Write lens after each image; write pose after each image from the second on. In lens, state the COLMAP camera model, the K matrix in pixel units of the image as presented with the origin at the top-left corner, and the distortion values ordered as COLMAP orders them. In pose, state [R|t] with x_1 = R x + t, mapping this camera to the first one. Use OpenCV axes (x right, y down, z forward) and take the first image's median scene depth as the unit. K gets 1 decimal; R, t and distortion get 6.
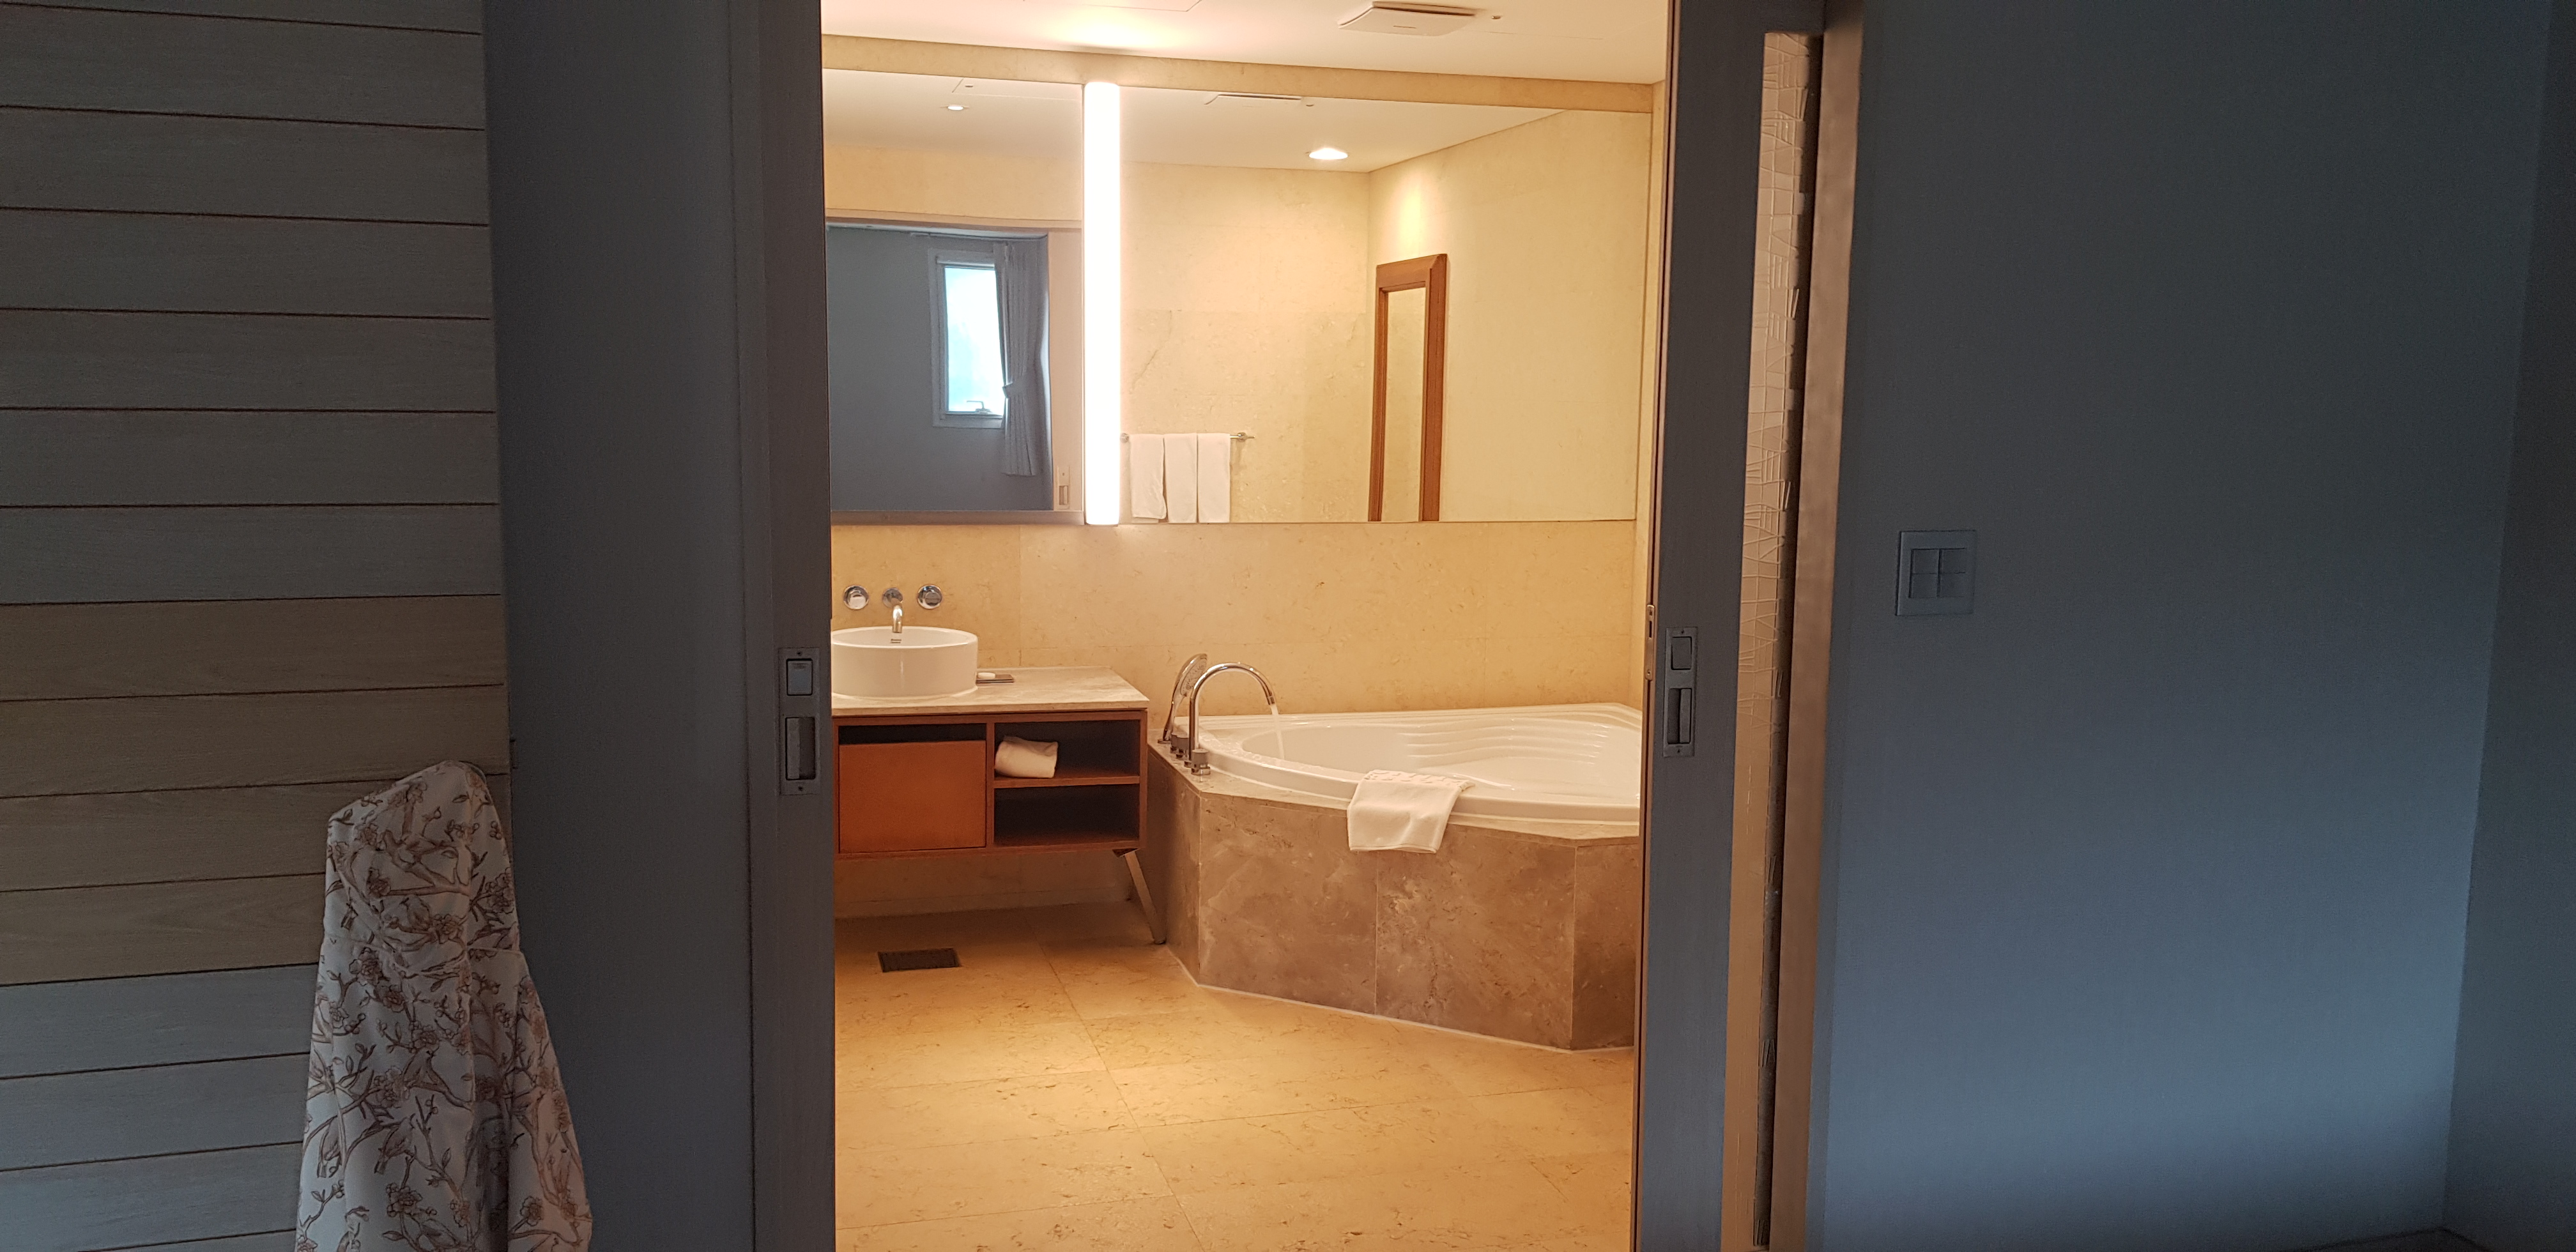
lens RADIAL K [[1988.4, 0, 1315.9], [0, 1988.4, 640.2], [0, 0, 1]] dist [0.073959, -0.162189]
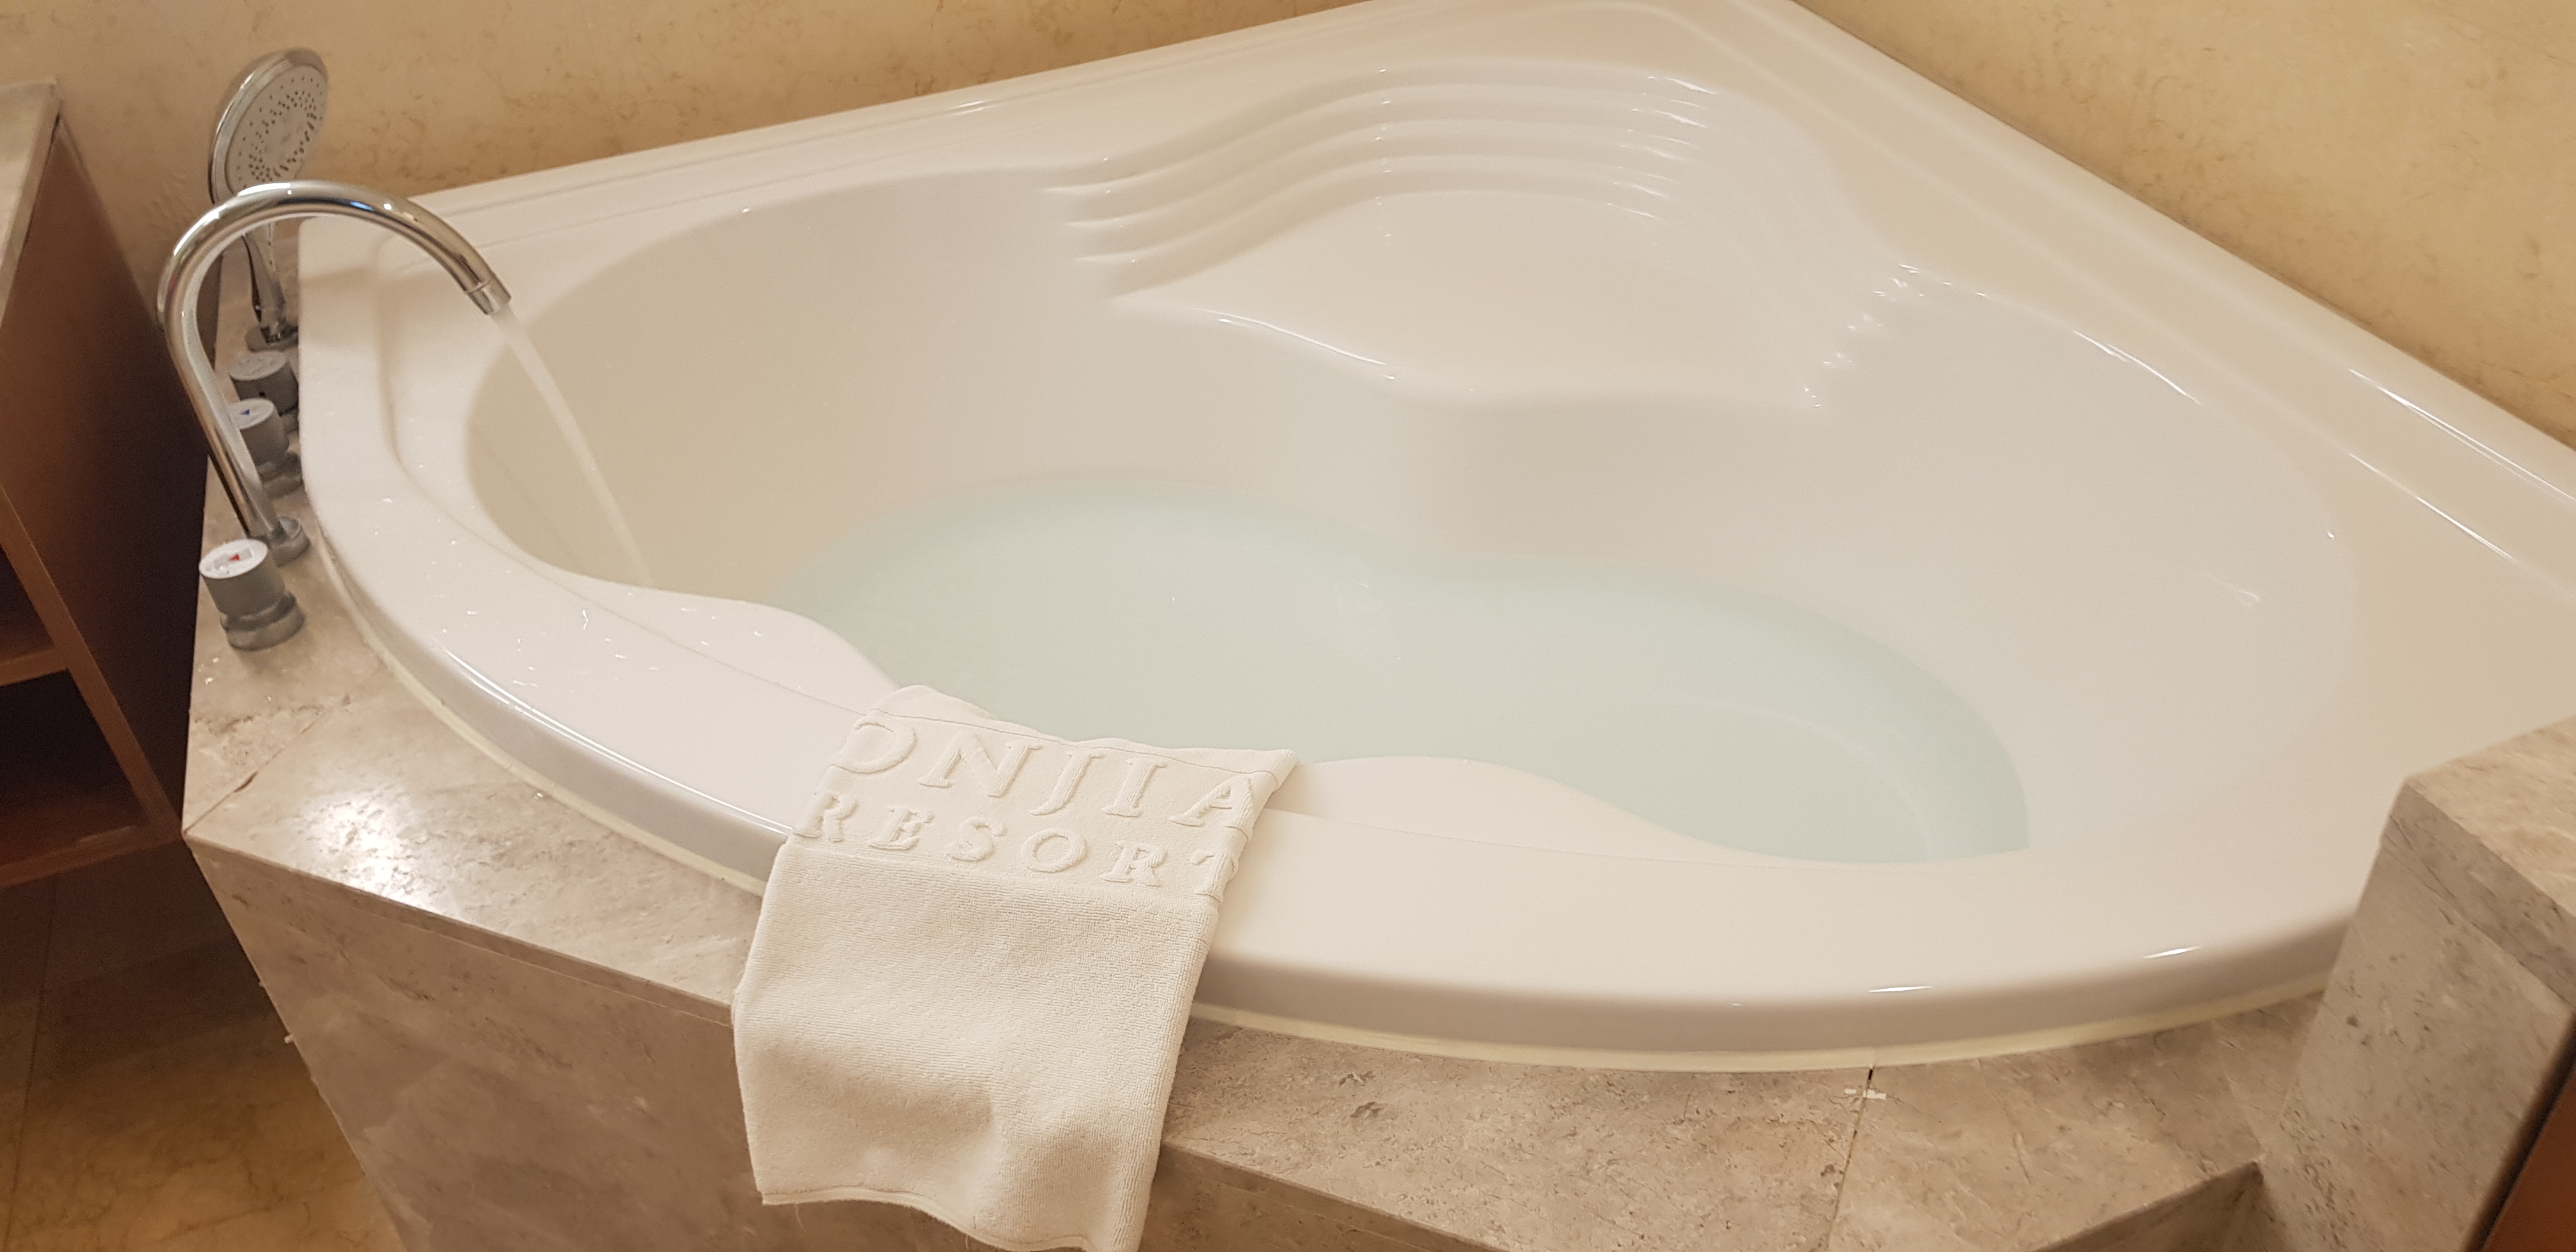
lens RADIAL K [[1983.9, 0, 1274.1], [0, 1983.9, 613.5], [0, 0, 1]] dist [0.059119, -0.112895]
pose [[0.993611, -0.111604, 0.016764, 0.079187], [0.087976, 0.859008, 0.504346, -0.064010], [-0.070687, -0.499649, 0.863339, 0.824365]]
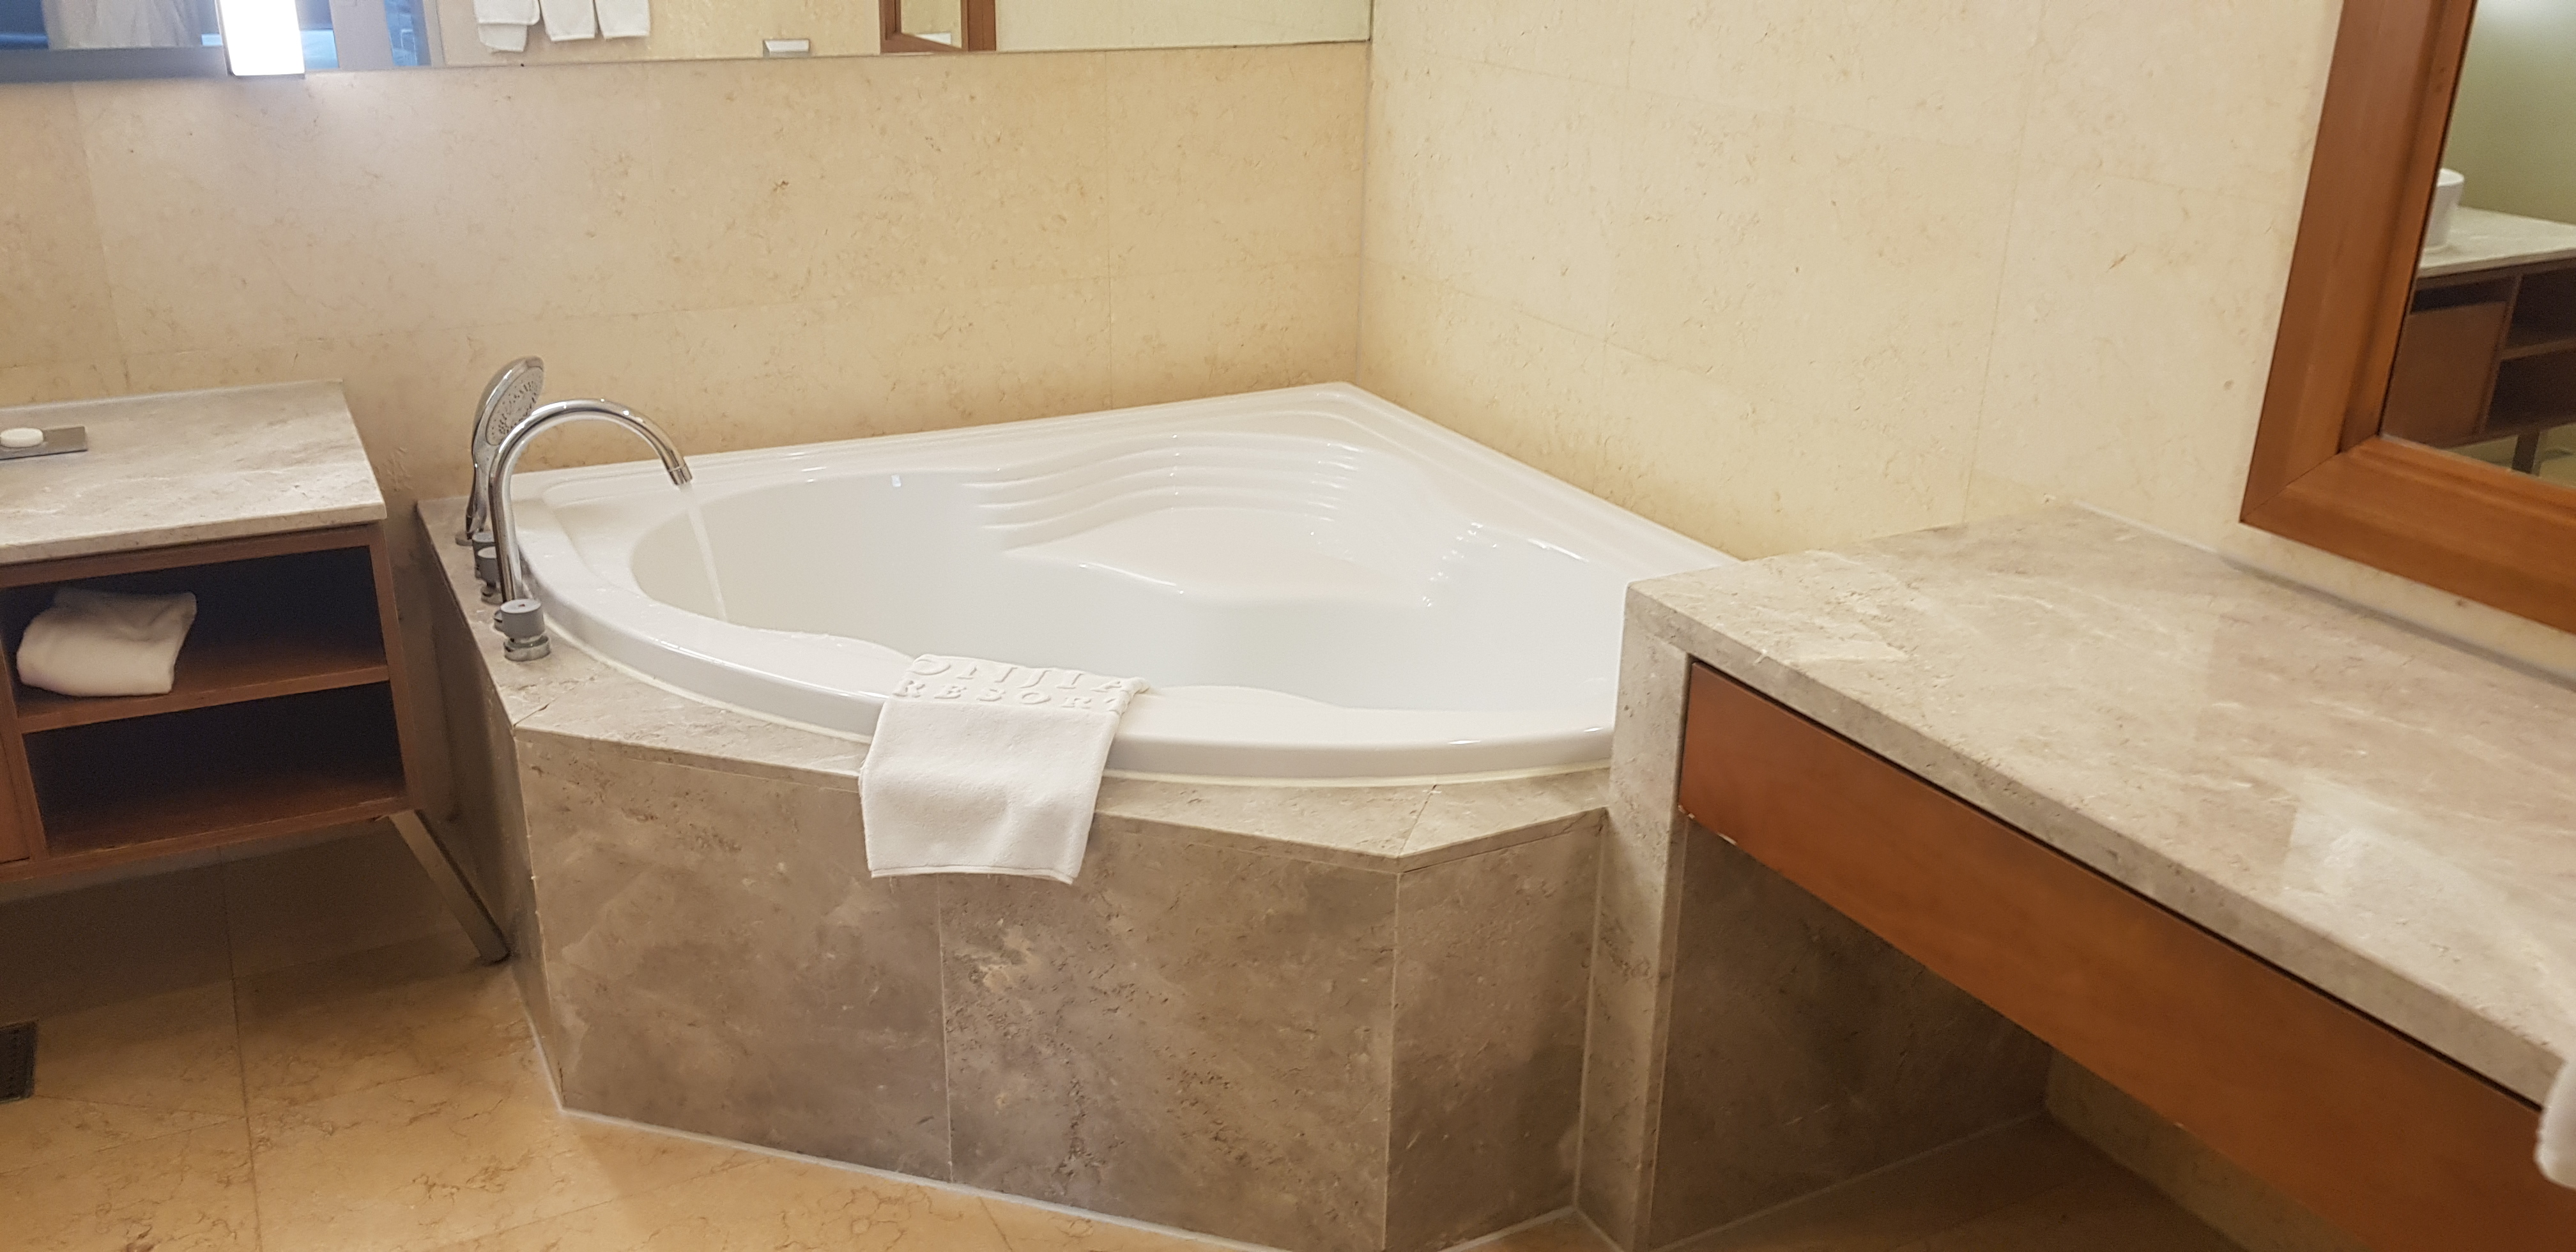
lens RADIAL K [[1988.4, 0, 1315.9], [0, 1988.4, 640.2], [0, 0, 1]] dist [0.073959, -0.162189]
pose [[0.975722, -0.070714, 0.207283, 0.025096], [0.016682, 0.967688, 0.251599, -0.052387], [-0.218377, -0.242033, 0.945374, 0.574480]]
